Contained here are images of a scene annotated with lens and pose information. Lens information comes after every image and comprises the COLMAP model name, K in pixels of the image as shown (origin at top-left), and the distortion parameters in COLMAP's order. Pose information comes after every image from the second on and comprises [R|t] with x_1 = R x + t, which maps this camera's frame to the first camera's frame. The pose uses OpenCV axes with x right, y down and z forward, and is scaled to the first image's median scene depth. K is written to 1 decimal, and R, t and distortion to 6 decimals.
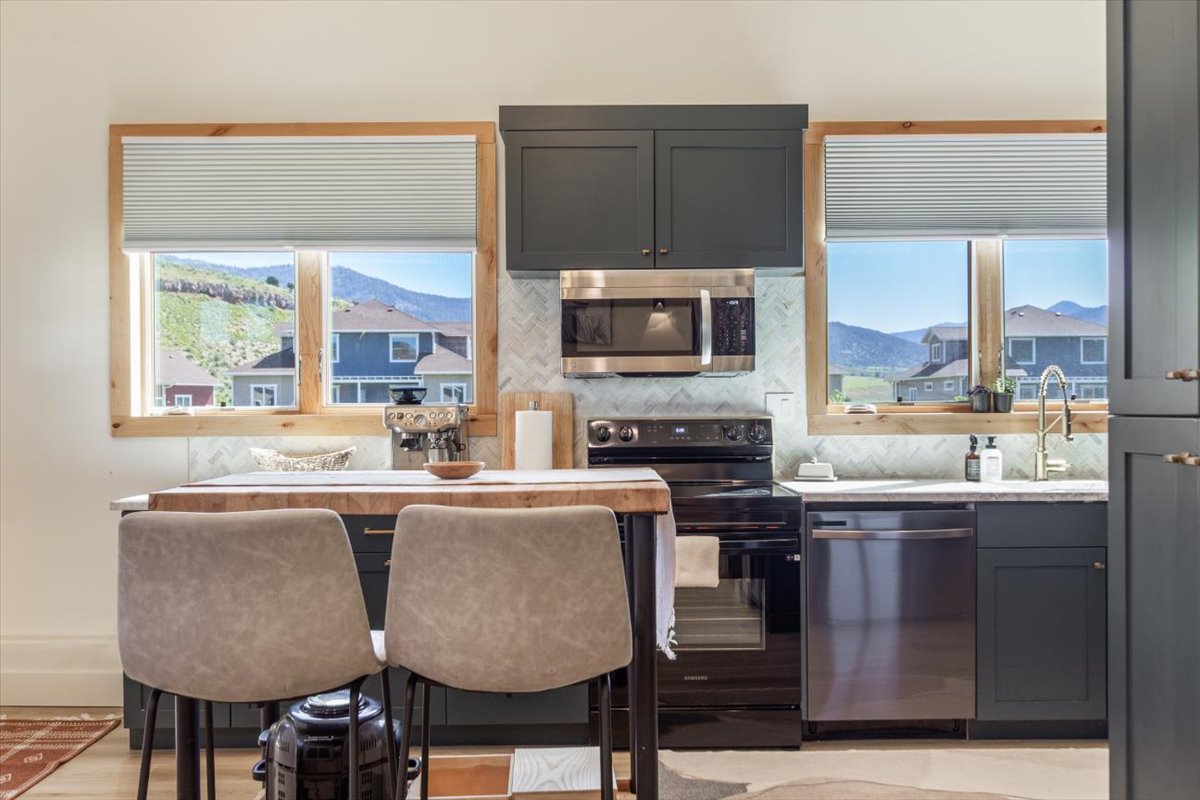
lens RADIAL K [[1051.2, 0, 601.5], [0, 1051.2, 408.9], [0, 0, 1]] dist [-0.001578, -0.001297]
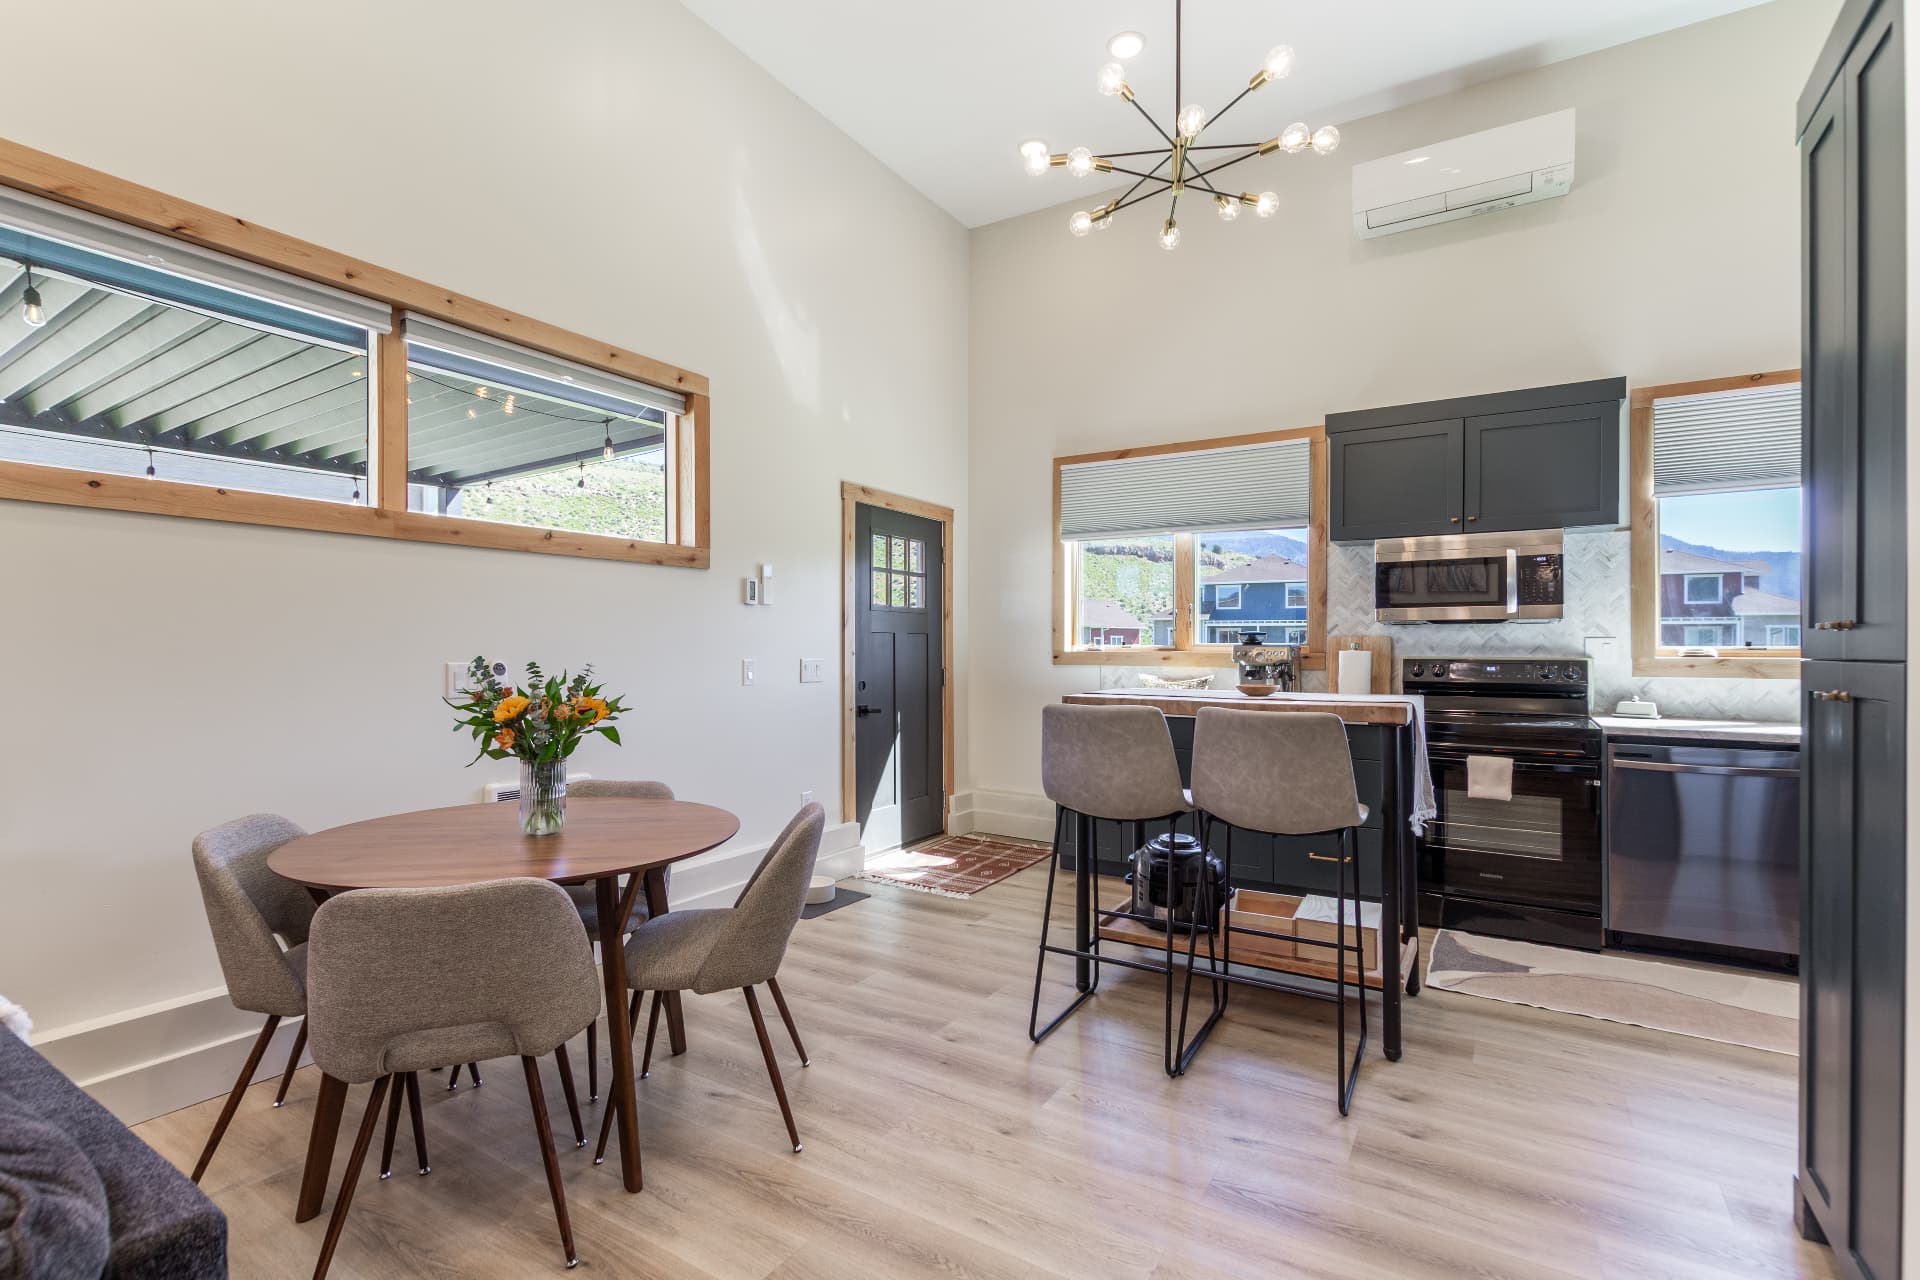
lens RADIAL K [[879.6, 0, 959.9], [0, 879.6, 642.1], [0, 0, 1]] dist [0.010235, -0.000628]
pose [[0.849387, 0.006947, -0.527725, 0.094394], [-0.010349, 0.999940, -0.003493, 0.000066], [0.527669, 0.008428, 0.849408, -0.156626]]
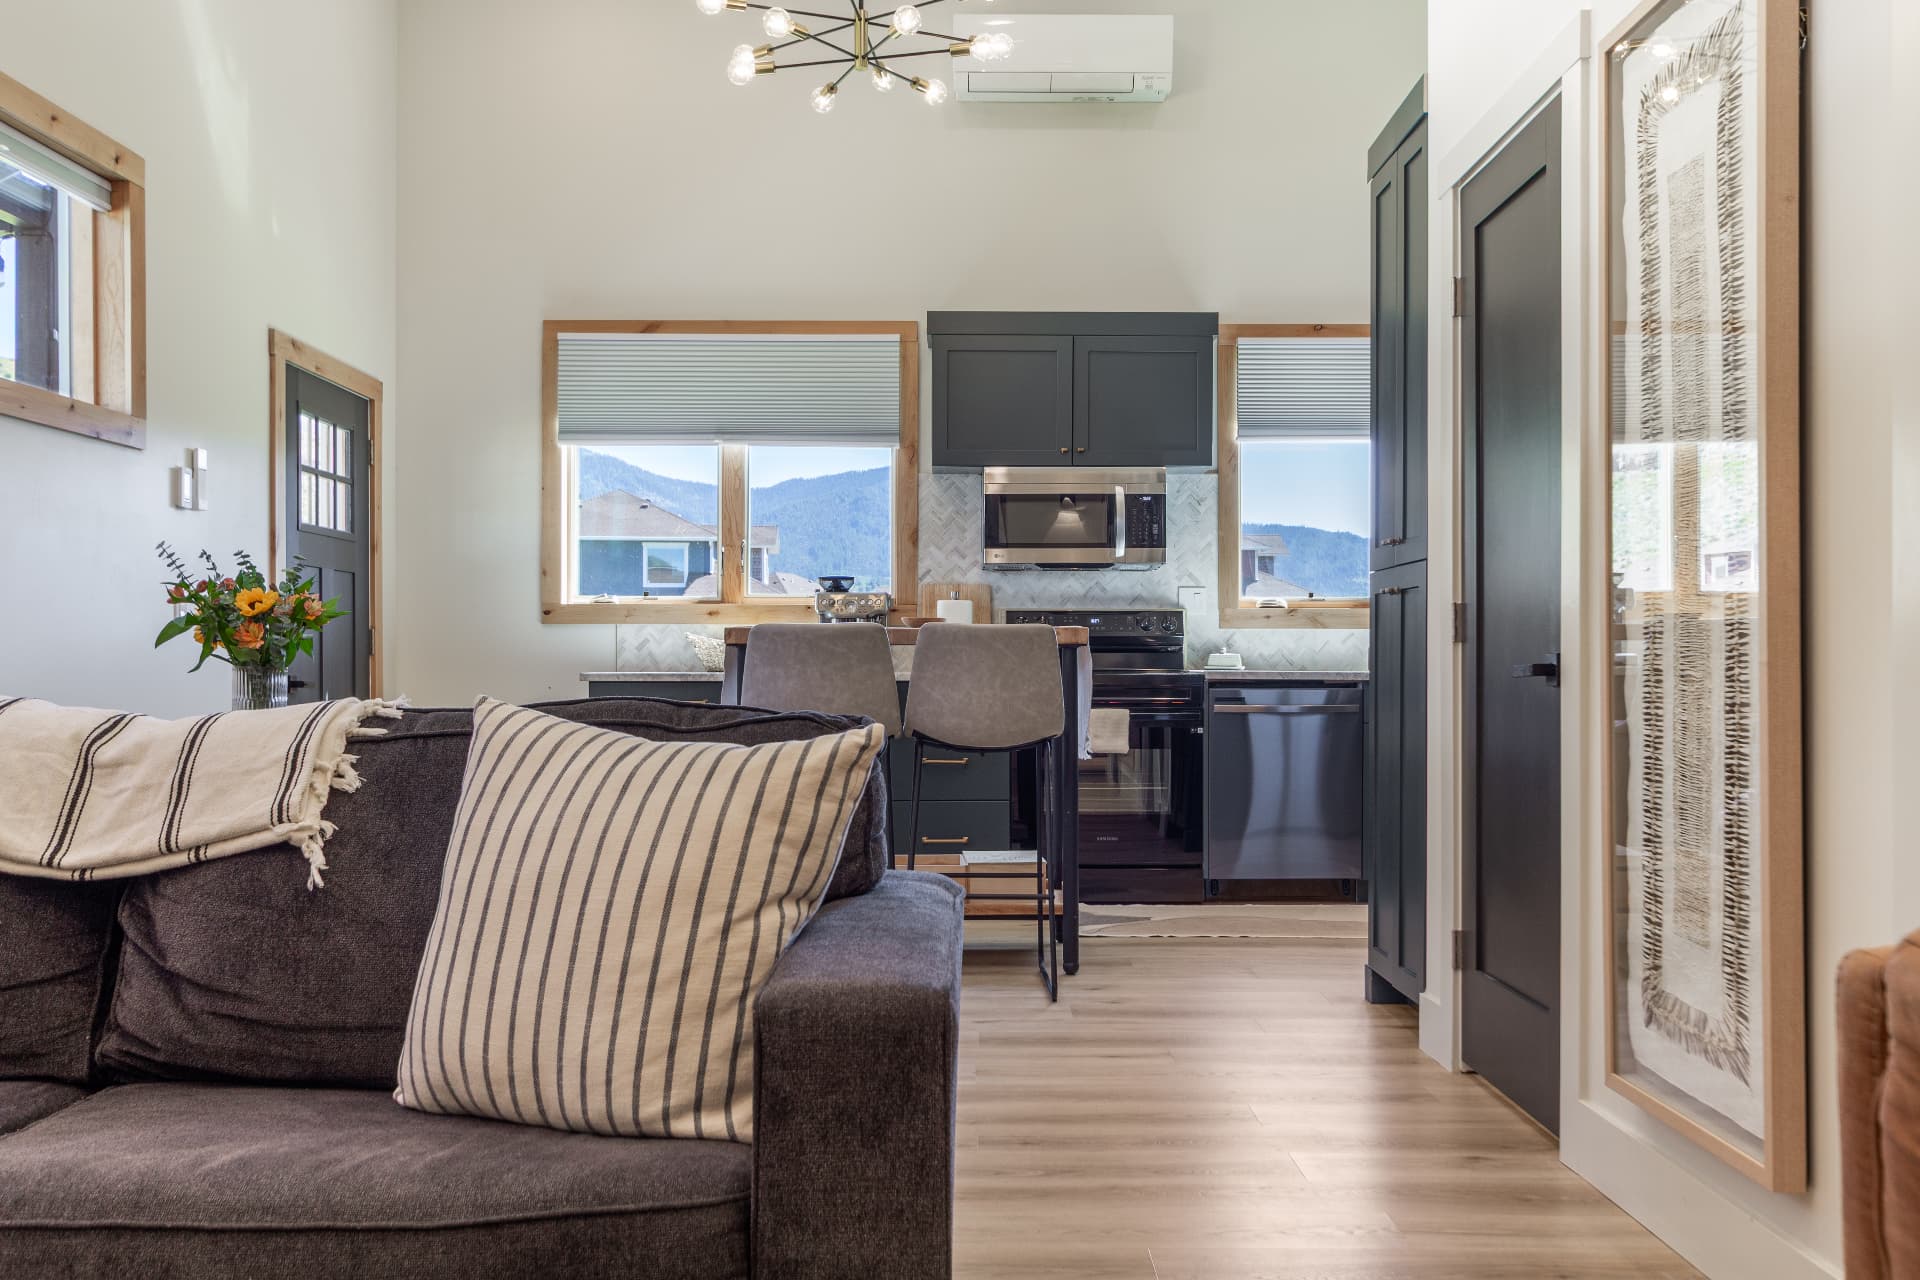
lens RADIAL K [[1682.0, 0, 962.5], [0, 1682.0, 654.2], [0, 0, 1]] dist [-0.001578, -0.001297]
pose [[0.999954, 0.009400, -0.002104, -0.054436], [-0.009417, 0.999924, -0.008007, 0.070515], [0.002029, 0.008026, 0.999966, -0.689126]]
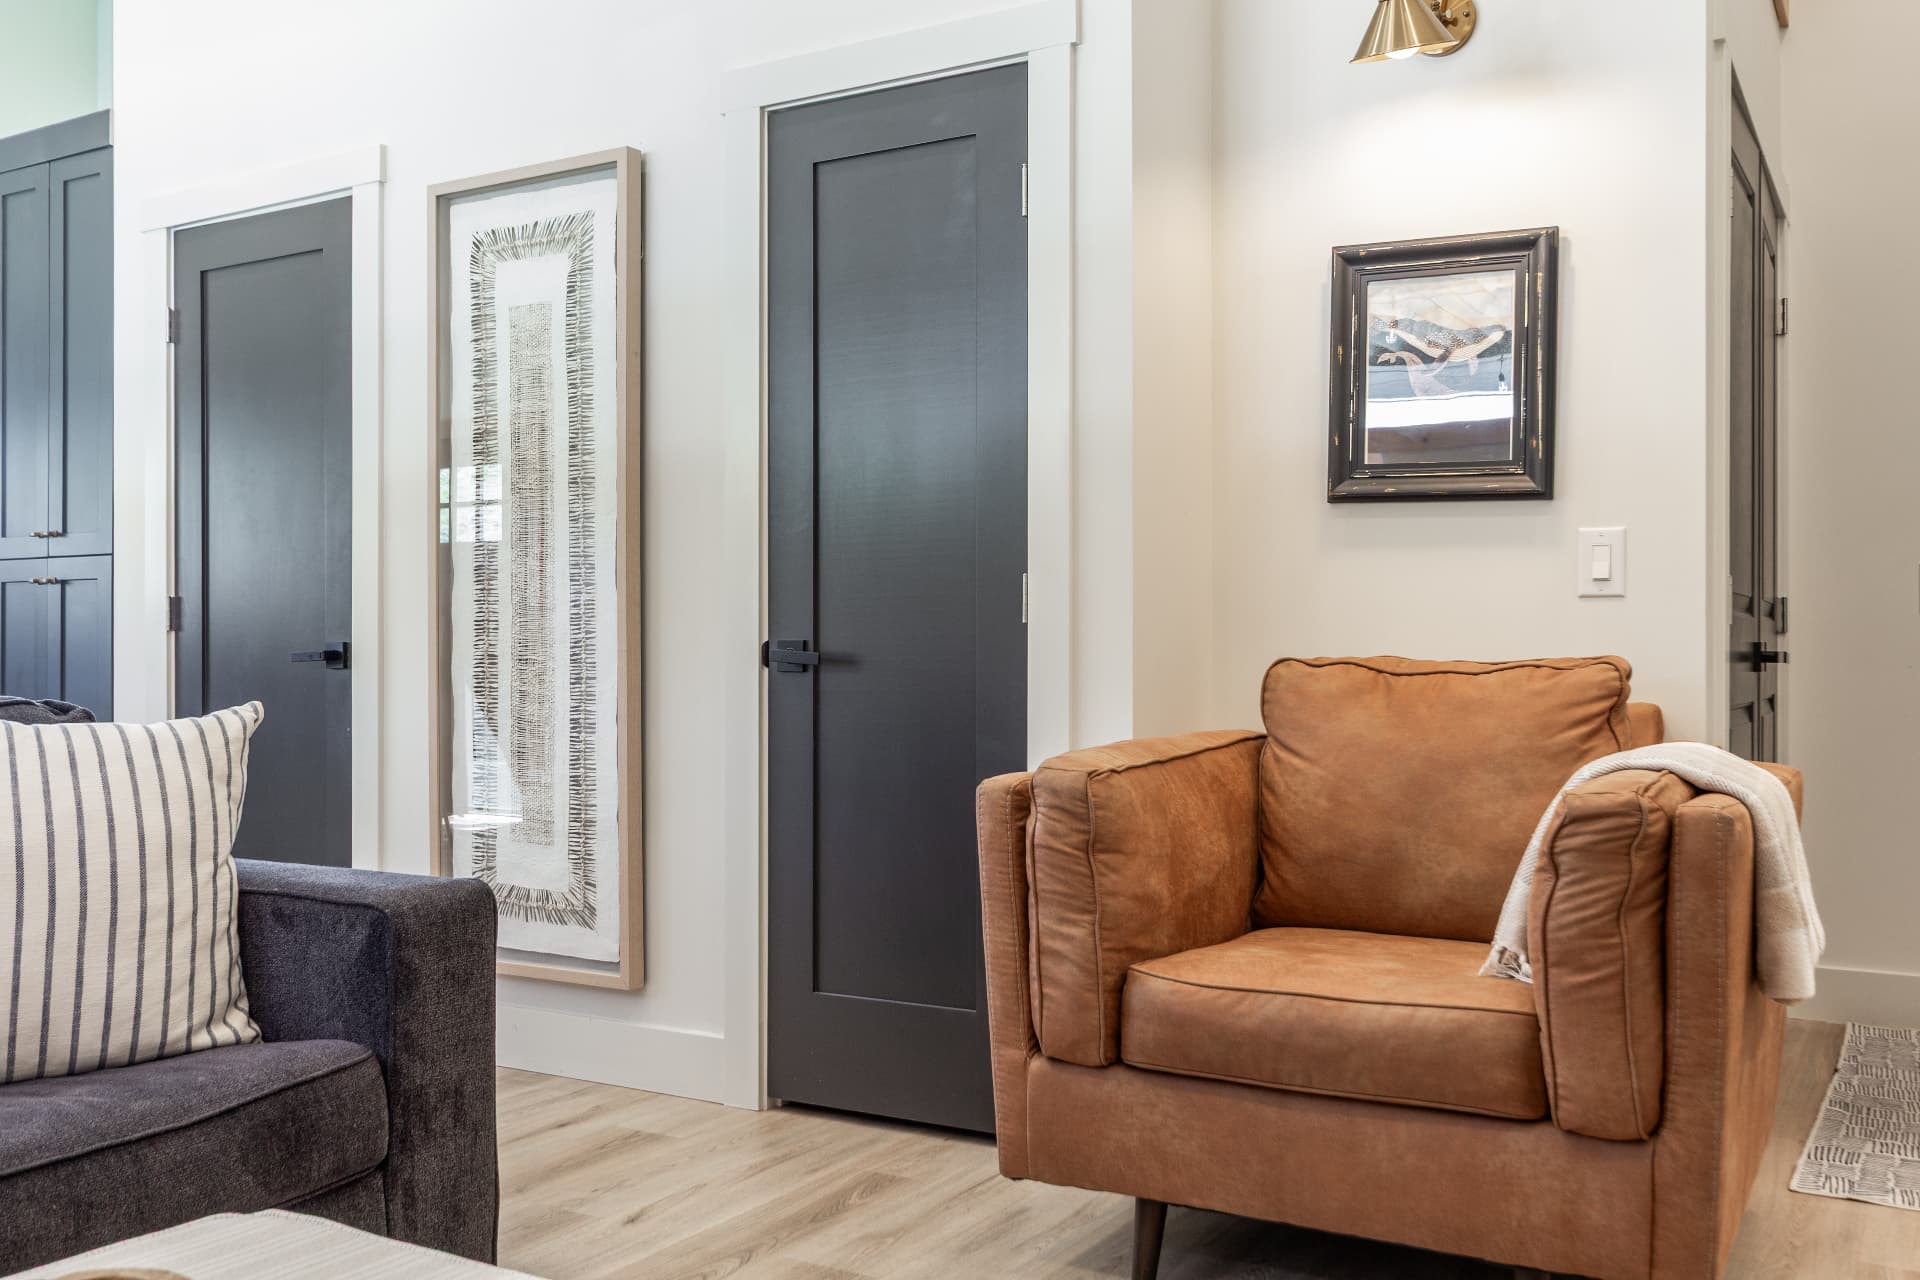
lens RADIAL K [[1682.0, 0, 962.5], [0, 1682.0, 654.2], [0, 0, 1]] dist [-0.001578, -0.001297]
pose [[0.503465, 0.006815, 0.863989, -0.446724], [-0.002871, 0.999977, -0.006215, 0.073161], [-0.864011, 0.000649, 0.503473, -0.717070]]
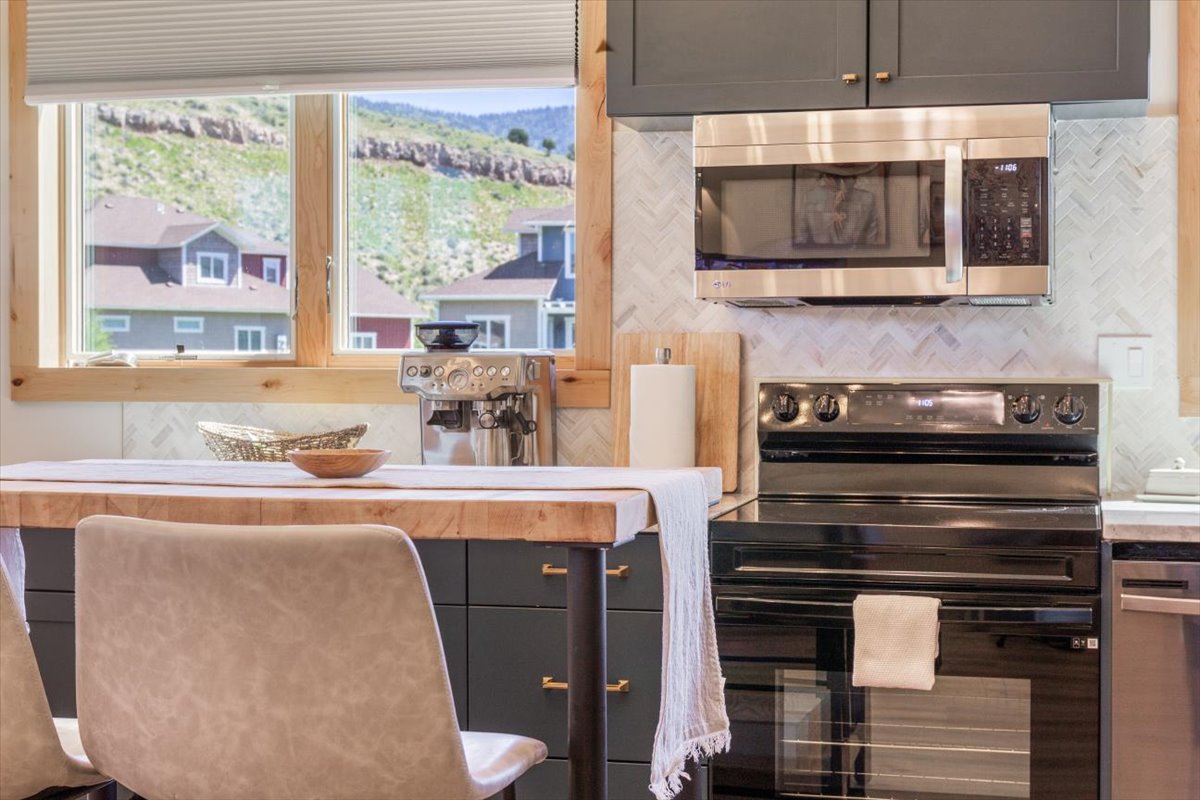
lens RADIAL K [[1899.2, 0, 600.0], [0, 1899.2, 400.0], [0, 0, 1]] dist [-0.025802, 0.042312]
pose [[0.966371, 0.014454, -0.256746, 0.171263], [-0.009149, 0.999720, 0.021845, -0.001204], [0.256990, -0.018761, 0.966232, 0.002981]]
